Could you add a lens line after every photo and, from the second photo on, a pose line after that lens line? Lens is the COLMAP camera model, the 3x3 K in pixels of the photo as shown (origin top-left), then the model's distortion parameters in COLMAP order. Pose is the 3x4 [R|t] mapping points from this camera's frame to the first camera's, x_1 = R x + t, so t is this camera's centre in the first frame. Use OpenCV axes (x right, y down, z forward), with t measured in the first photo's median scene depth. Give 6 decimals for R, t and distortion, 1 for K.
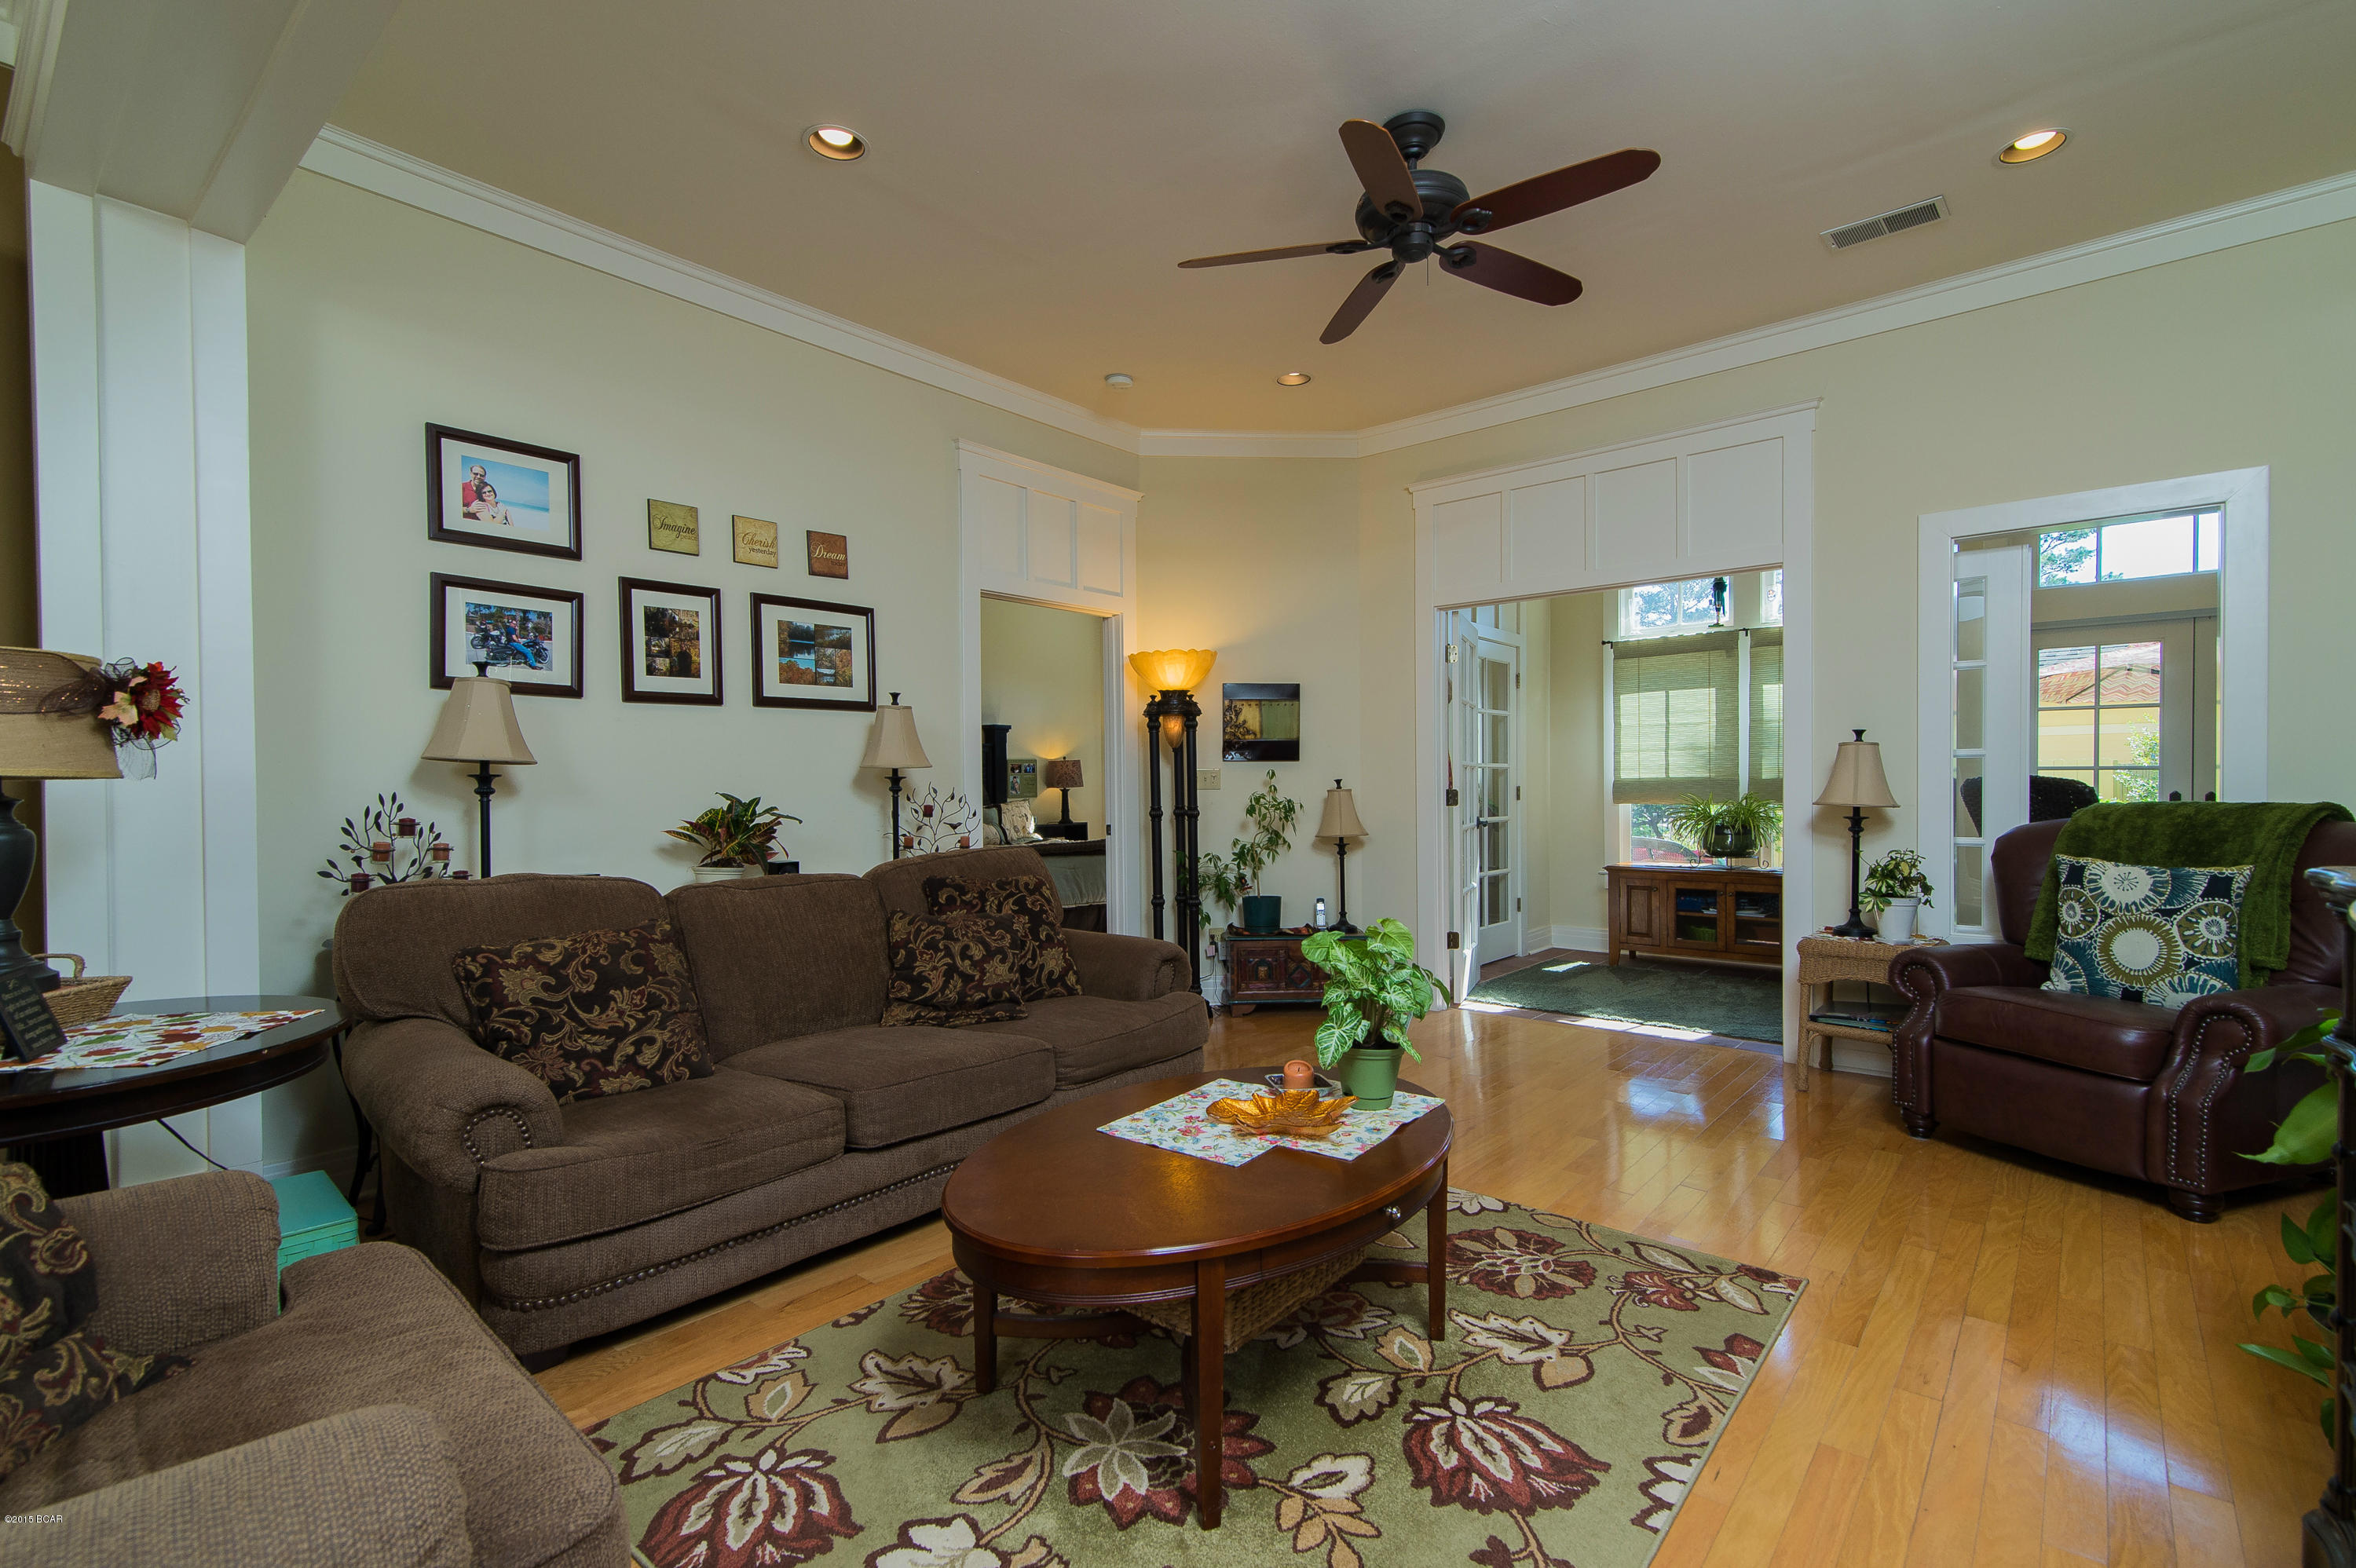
lens RADIAL K [[1053.5, 0, 1171.3], [0, 1053.5, 798.9], [0, 0, 1]] dist [0.000872, 0.000045]
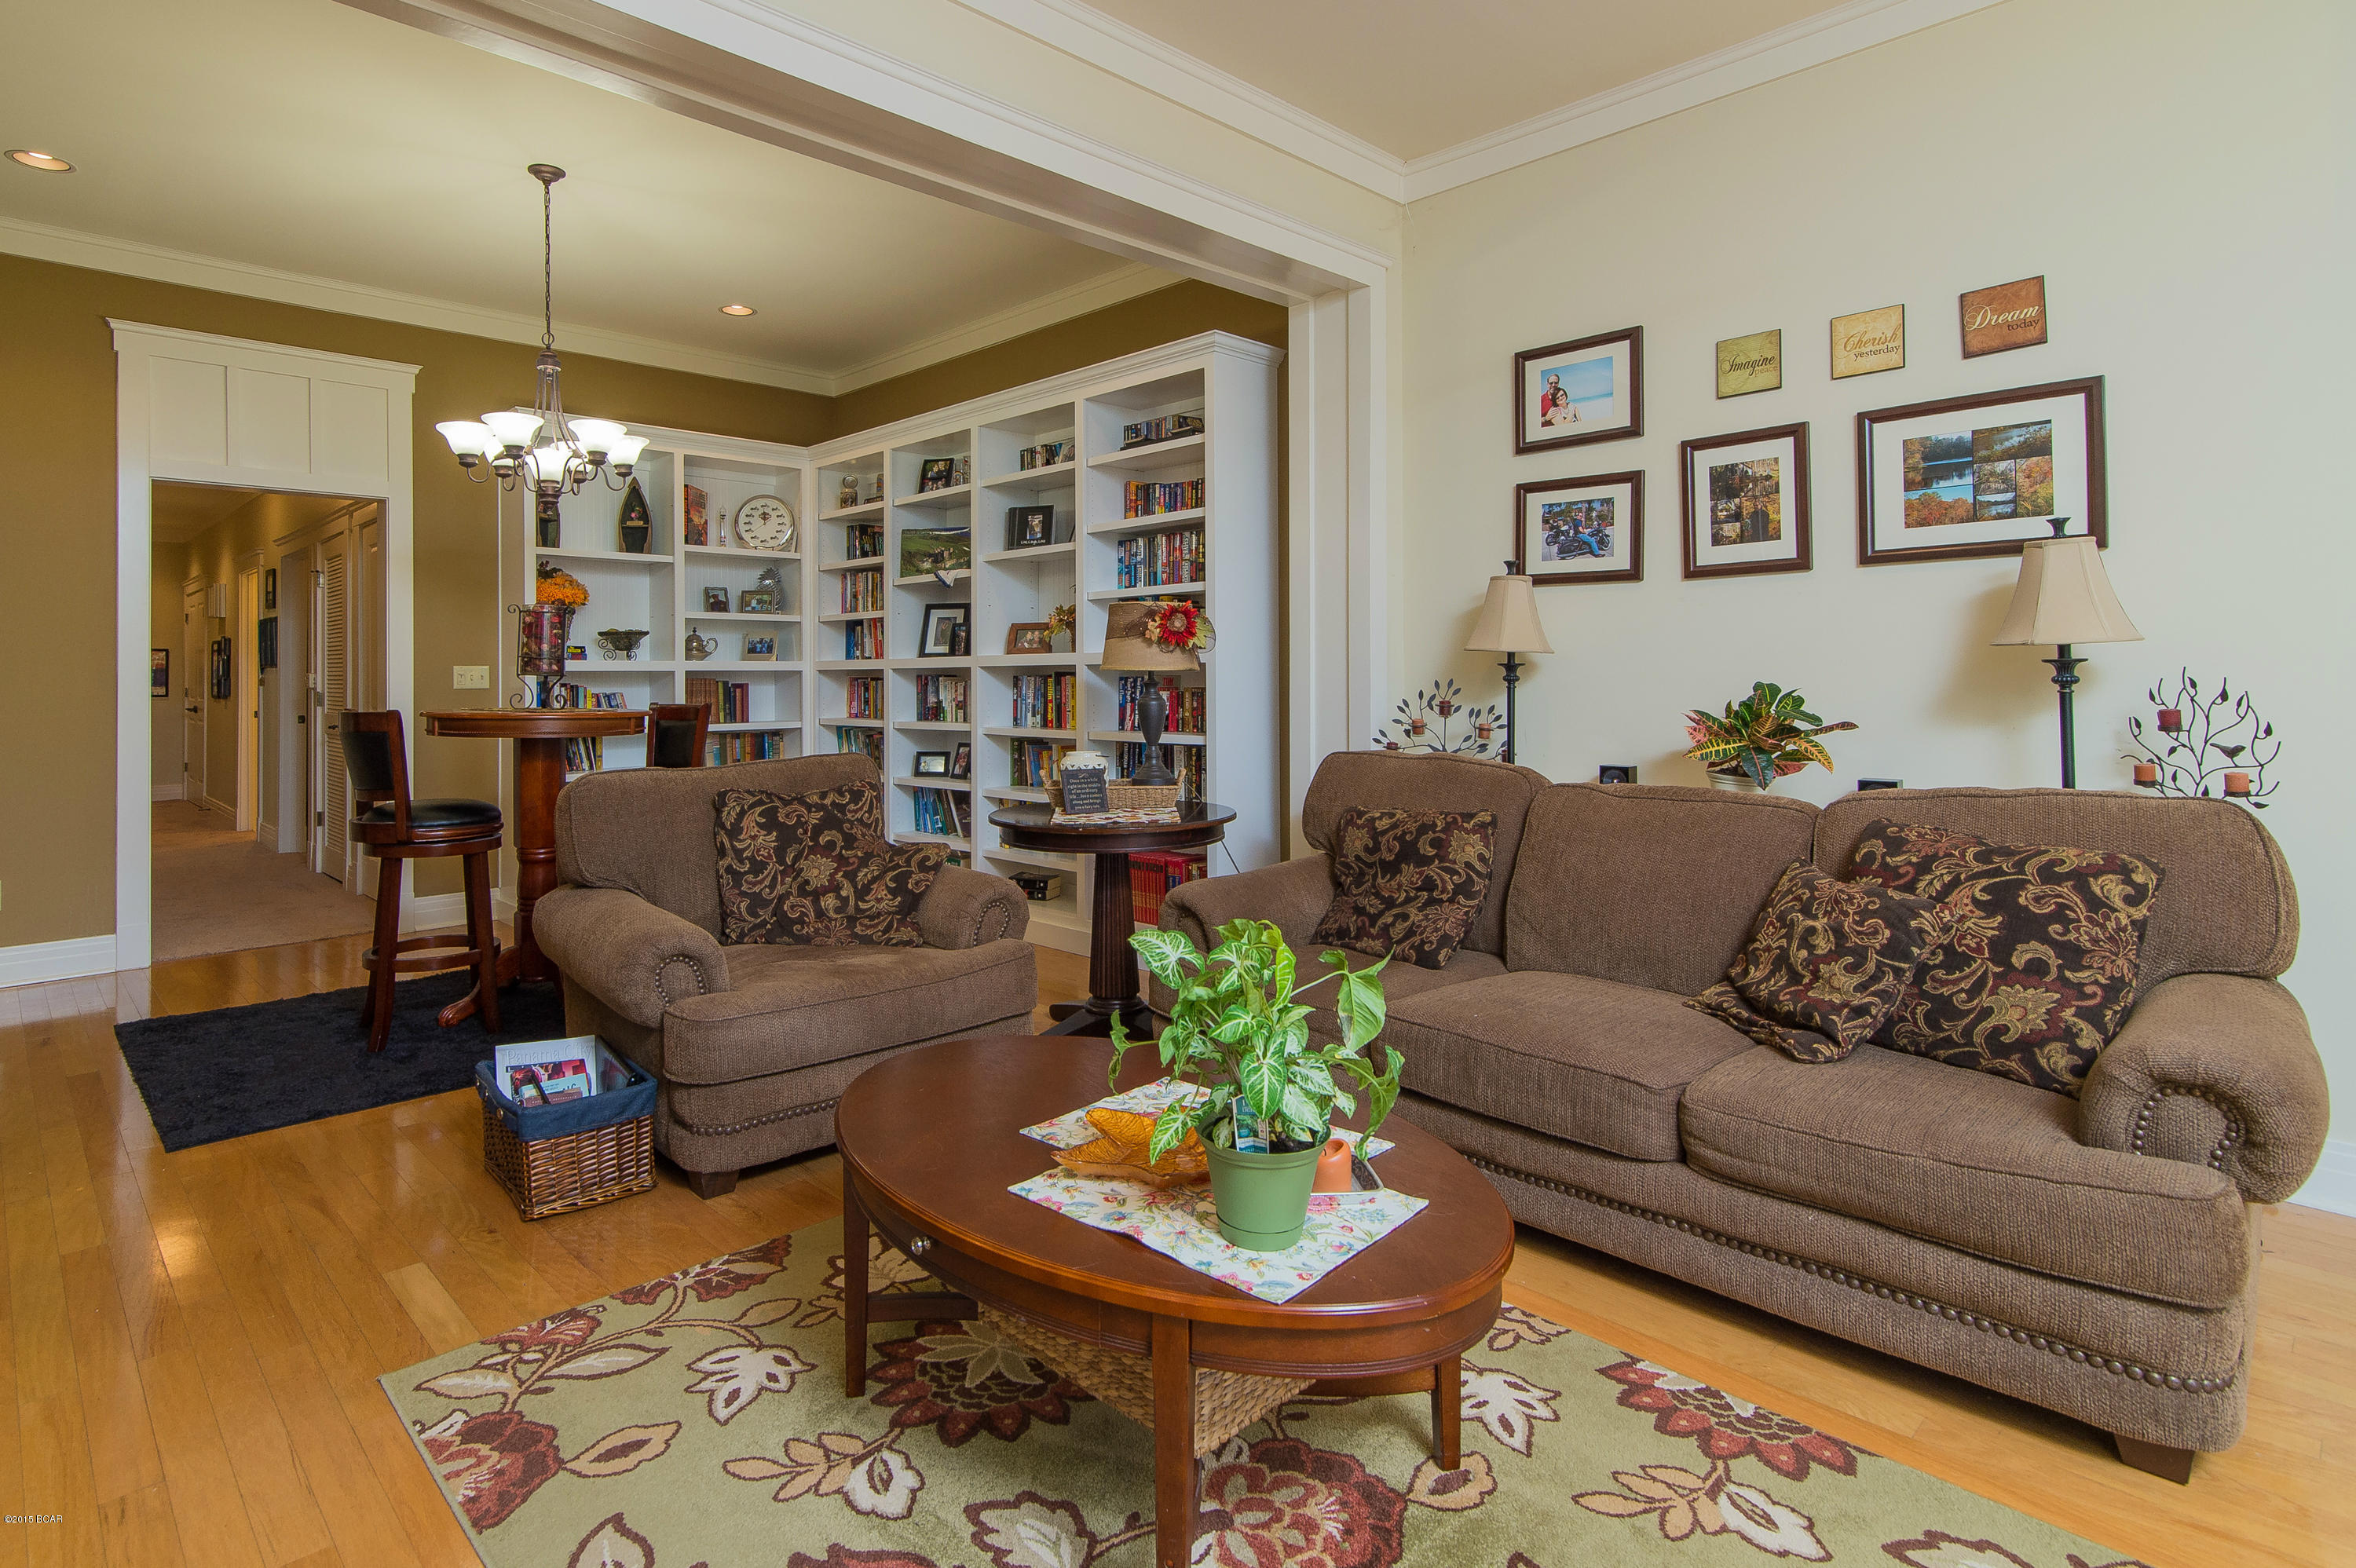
lens RADIAL K [[1250.7, 0, 1171.5], [0, 1250.7, 658.9], [0, 0, 1]] dist [0.021521, -0.000937]
pose [[-0.101539, -0.001843, -0.994830, 0.606782], [-0.005758, 0.999983, -0.001265, -0.021365], [0.994815, 0.005600, -0.101548, 0.693420]]
